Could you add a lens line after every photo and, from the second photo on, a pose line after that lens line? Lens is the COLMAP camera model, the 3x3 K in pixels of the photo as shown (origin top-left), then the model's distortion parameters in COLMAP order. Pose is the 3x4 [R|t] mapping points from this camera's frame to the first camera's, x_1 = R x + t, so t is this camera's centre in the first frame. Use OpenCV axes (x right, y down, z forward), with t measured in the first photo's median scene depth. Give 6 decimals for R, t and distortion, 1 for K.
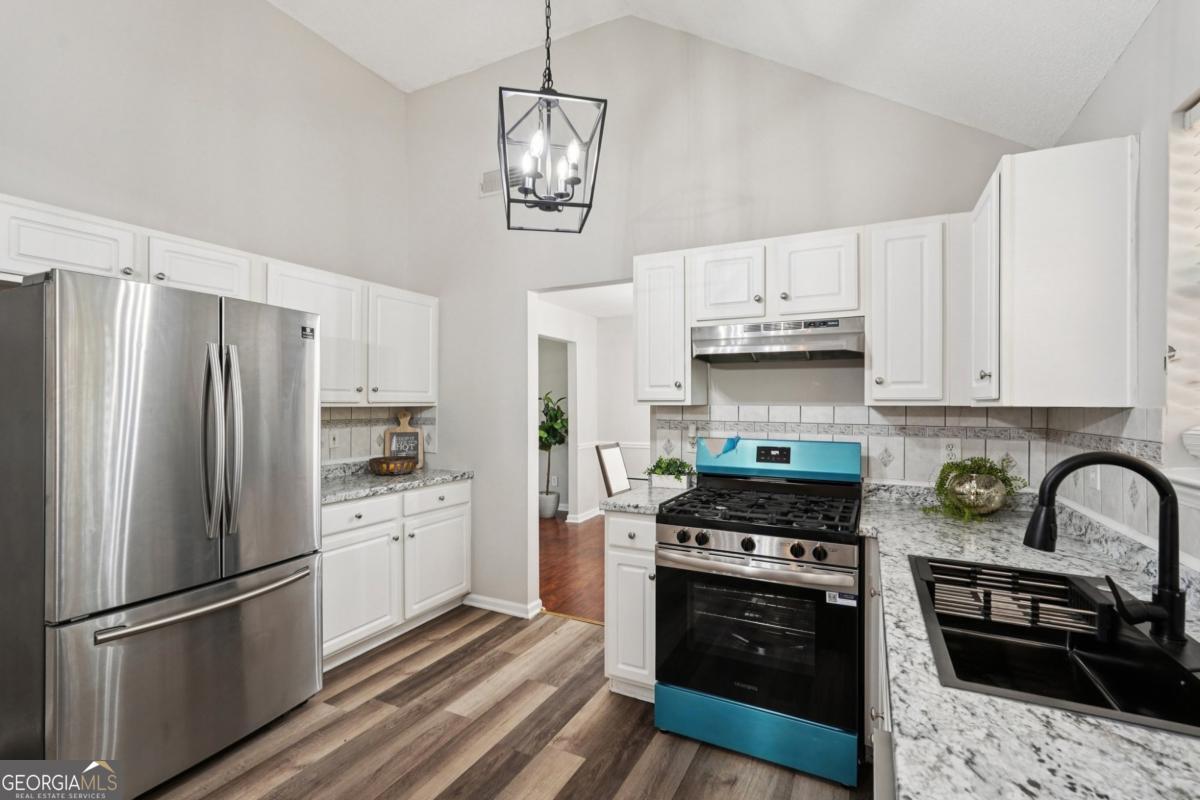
lens RADIAL K [[535.6, 0, 602.8], [0, 535.6, 403.2], [0, 0, 1]] dist [-0.012096, 0.008132]
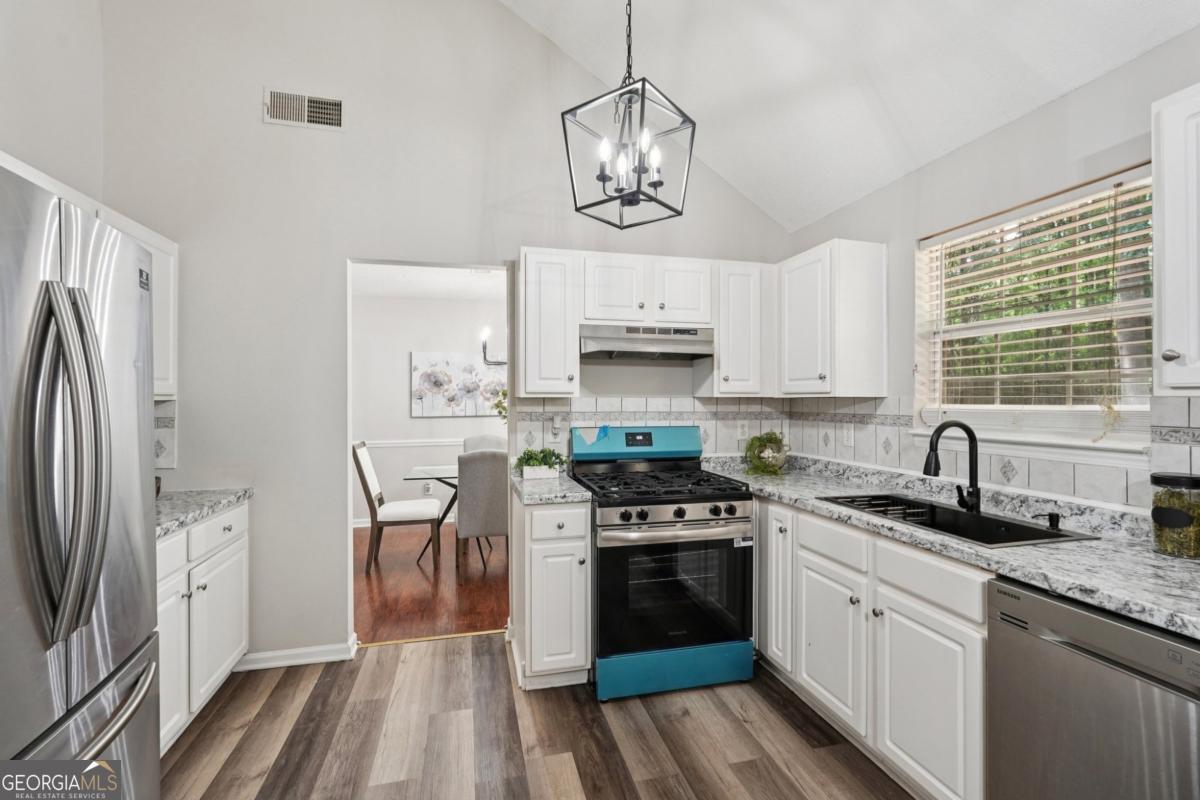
lens RADIAL K [[535.6, 0, 609.9], [0, 535.6, 396.6], [0, 0, 1]] dist [-0.012096, 0.008132]
pose [[0.746745, -0.001340, 0.665110, -0.535939], [0.001273, 0.999999, 0.000585, 0.002067], [-0.665110, 0.000410, 0.746746, 0.174632]]
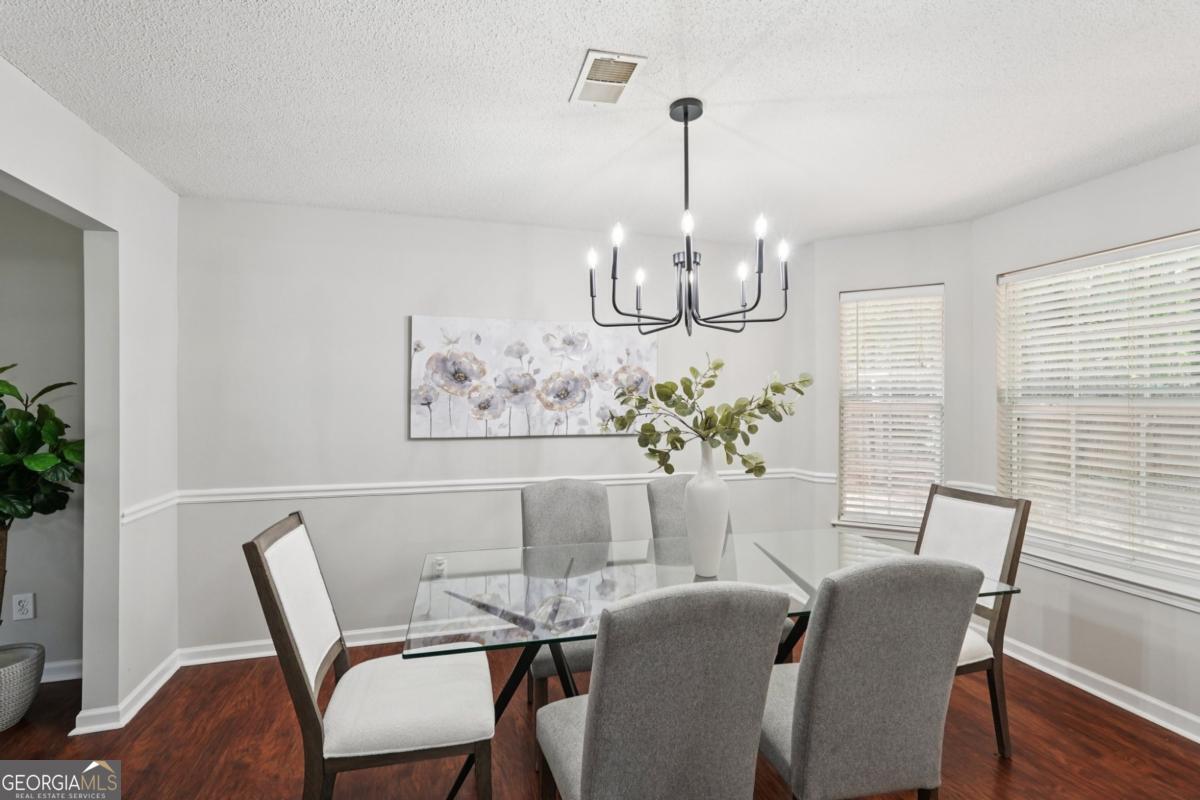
lens RADIAL K [[535.6, 0, 611.6], [0, 535.6, 401.3], [0, 0, 1]] dist [-0.012096, 0.008132]
pose [[0.732205, 0.001058, 0.681083, -0.127448], [-0.005842, 0.999972, 0.004726, -0.003461], [-0.681059, -0.007439, 0.732191, 1.283427]]
